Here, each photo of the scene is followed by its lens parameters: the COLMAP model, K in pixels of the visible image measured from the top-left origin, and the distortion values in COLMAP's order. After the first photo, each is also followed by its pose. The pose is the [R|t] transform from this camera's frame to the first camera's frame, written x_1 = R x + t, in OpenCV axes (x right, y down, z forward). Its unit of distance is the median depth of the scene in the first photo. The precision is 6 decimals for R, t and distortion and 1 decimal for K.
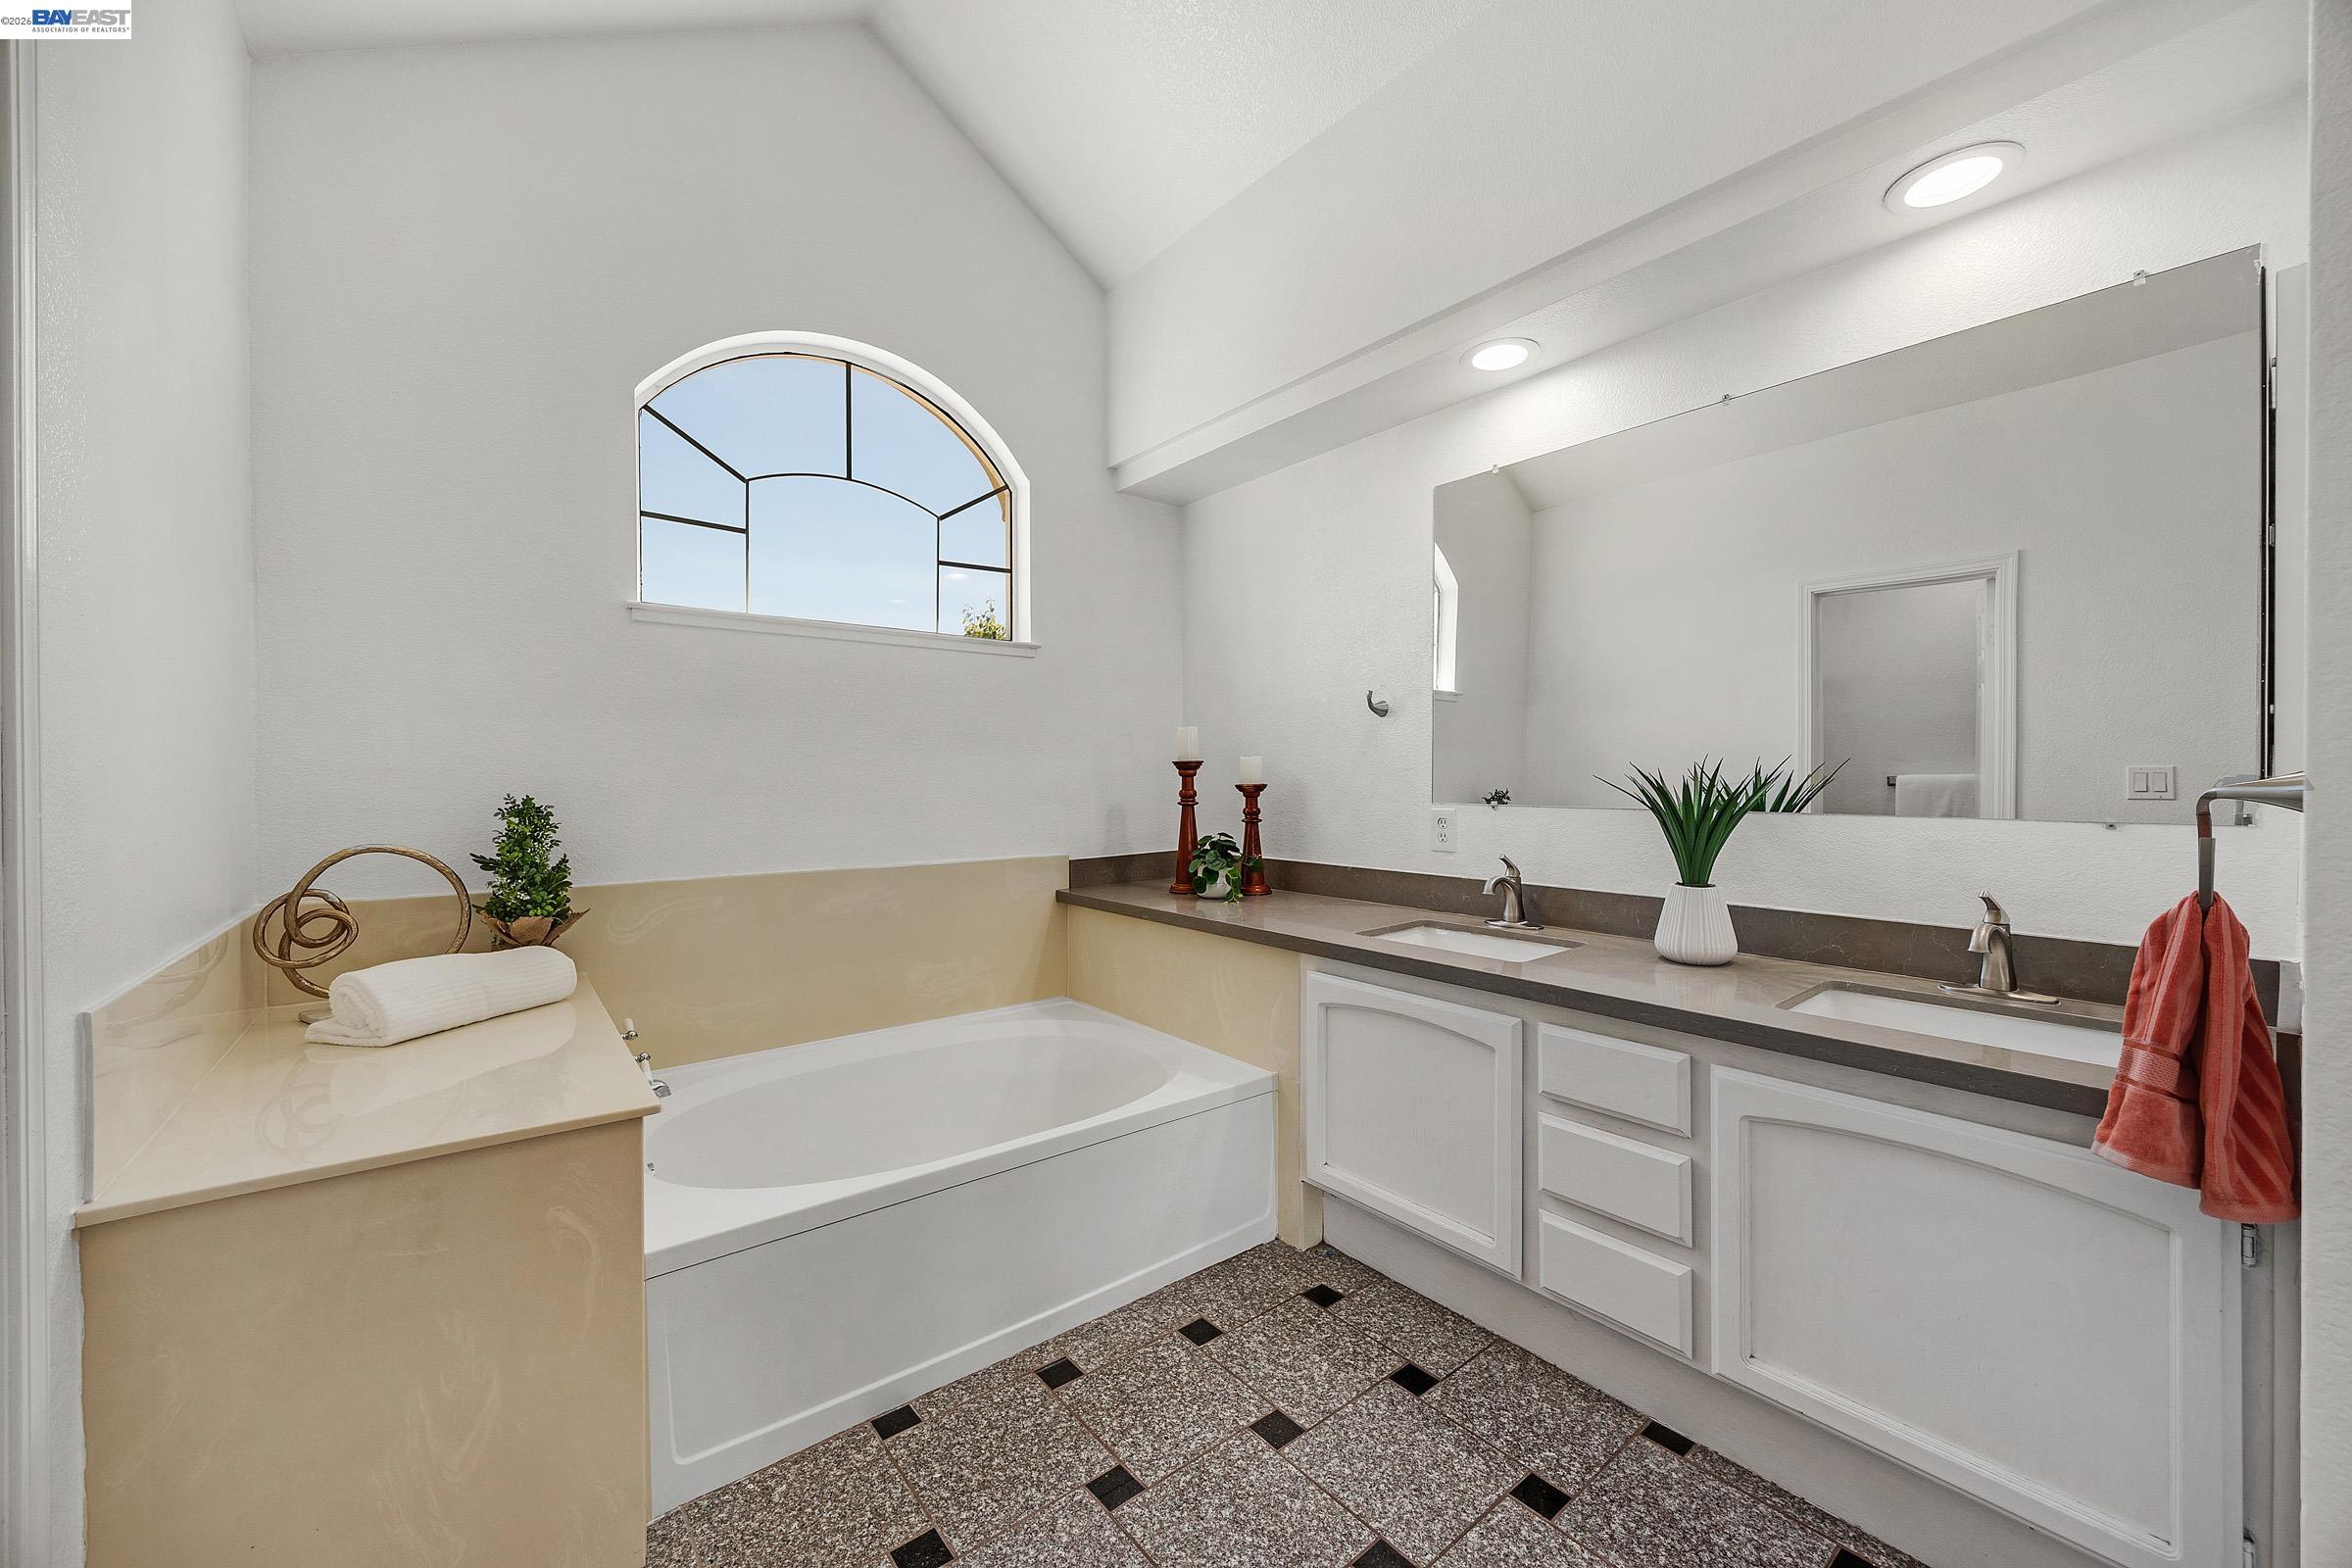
lens RADIAL K [[895.4, 0, 1177.8], [0, 895.4, 775.6], [0, 0, 1]] dist [-0.007184, 0.002166]
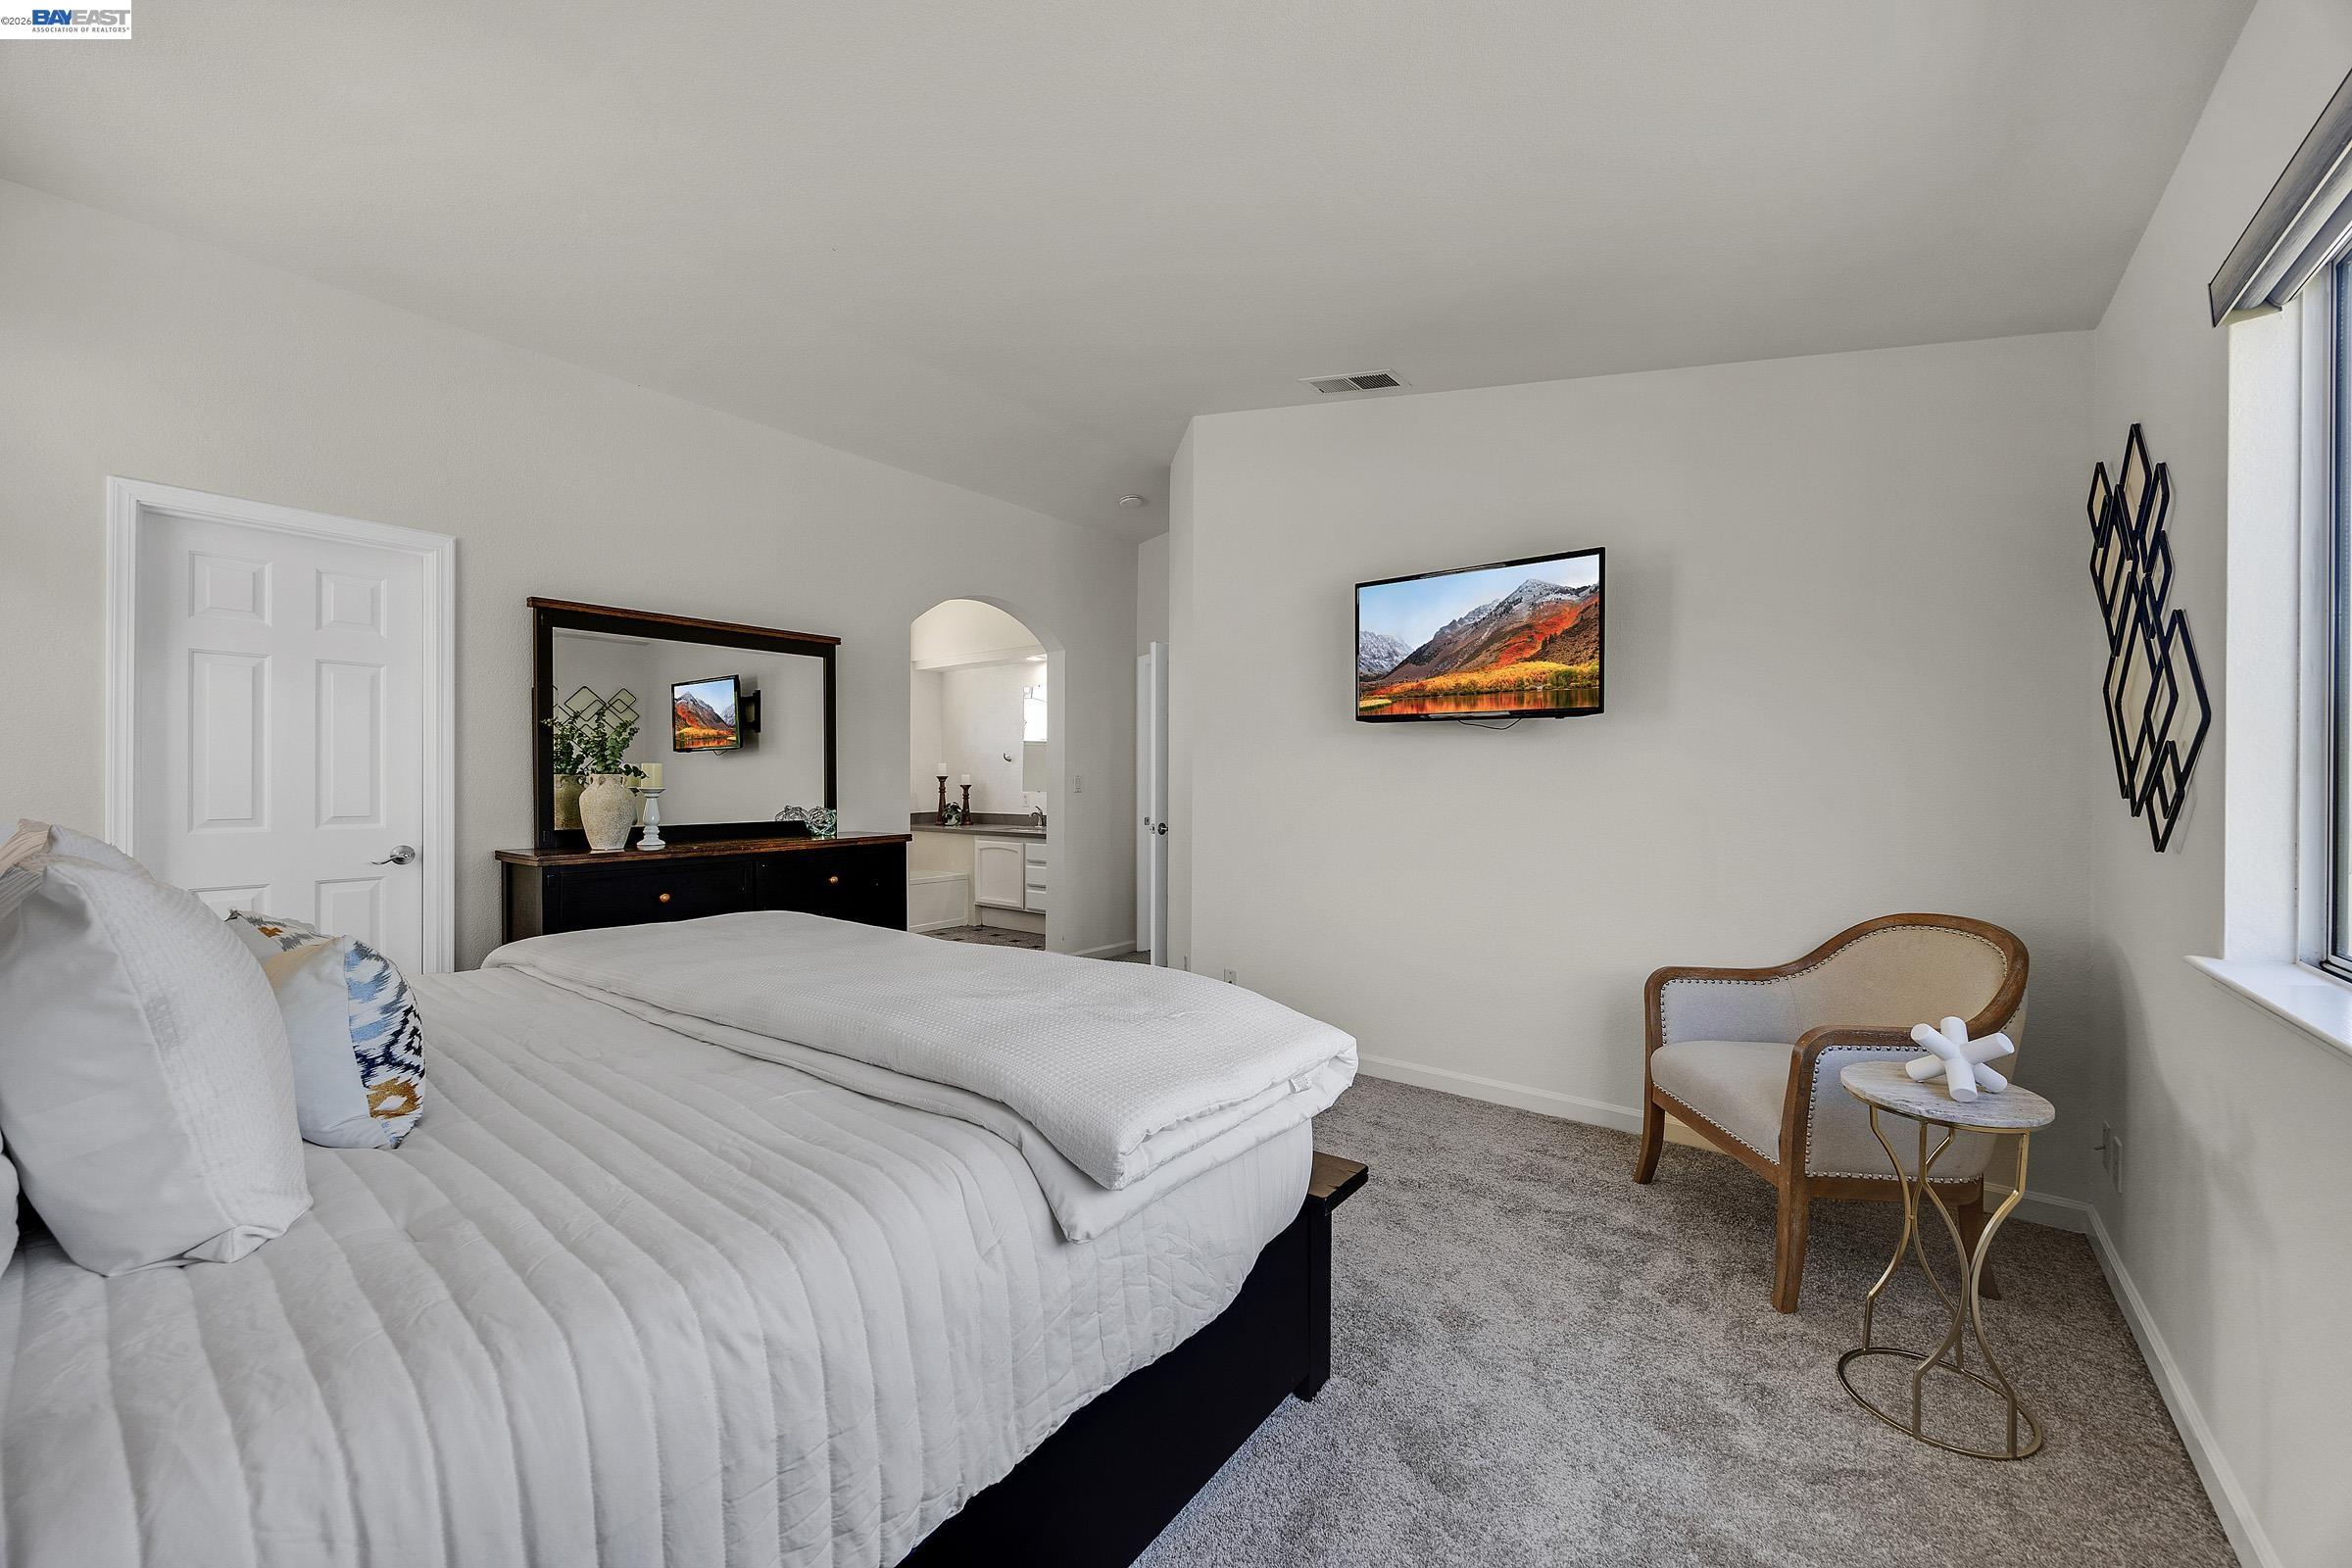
lens RADIAL K [[895.4, 0, 1174.3], [0, 895.4, 785.3], [0, 0, 1]] dist [-0.007184, 0.002166]
pose [[0.975248, 0.003002, 0.221093, 0.099579], [-0.001052, 0.999960, -0.008936, 0.035226], [-0.221111, 0.008482, 0.975212, -1.822633]]
